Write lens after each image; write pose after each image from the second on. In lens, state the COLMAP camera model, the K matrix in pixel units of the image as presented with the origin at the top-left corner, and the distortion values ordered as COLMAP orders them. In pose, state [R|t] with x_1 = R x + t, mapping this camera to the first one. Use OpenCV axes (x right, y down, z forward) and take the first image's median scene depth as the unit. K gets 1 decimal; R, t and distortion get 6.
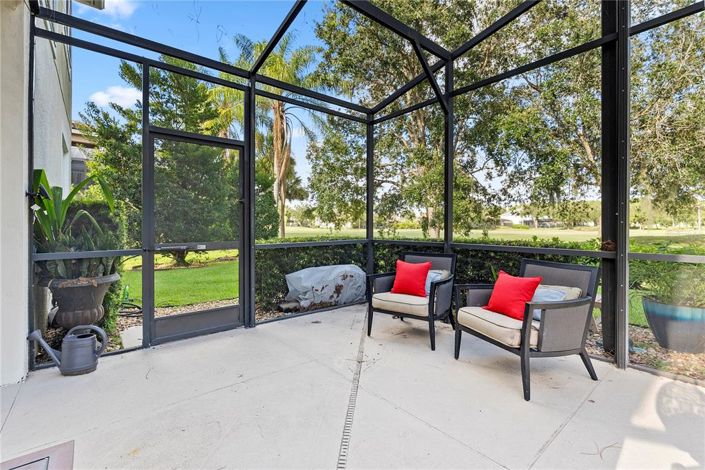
lens RADIAL K [[318.8, 0, 353.1], [0, 318.8, 225.6], [0, 0, 1]] dist [-0.000485, -0.000078]
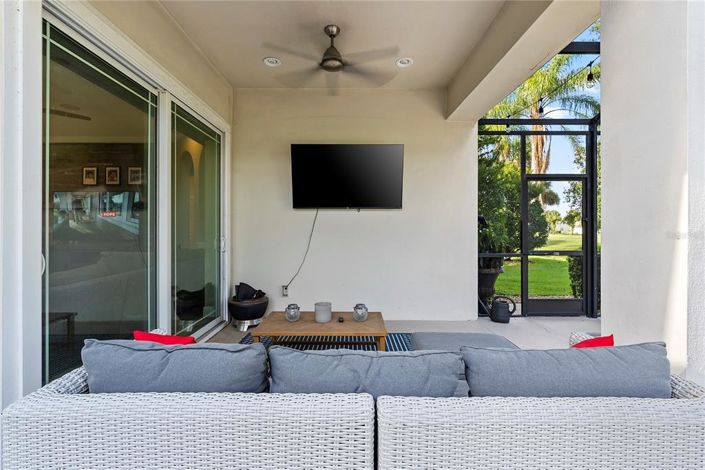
lens RADIAL K [[314.5, 0, 352.6], [0, 314.5, 230.2], [0, 0, 1]] dist [-0.000214, 0.000004]
pose [[0.778158, -0.001961, -0.628066, -0.277455], [0.001617, 0.999998, -0.001119, -0.033120], [0.628067, -0.000145, 0.778159, -0.601163]]
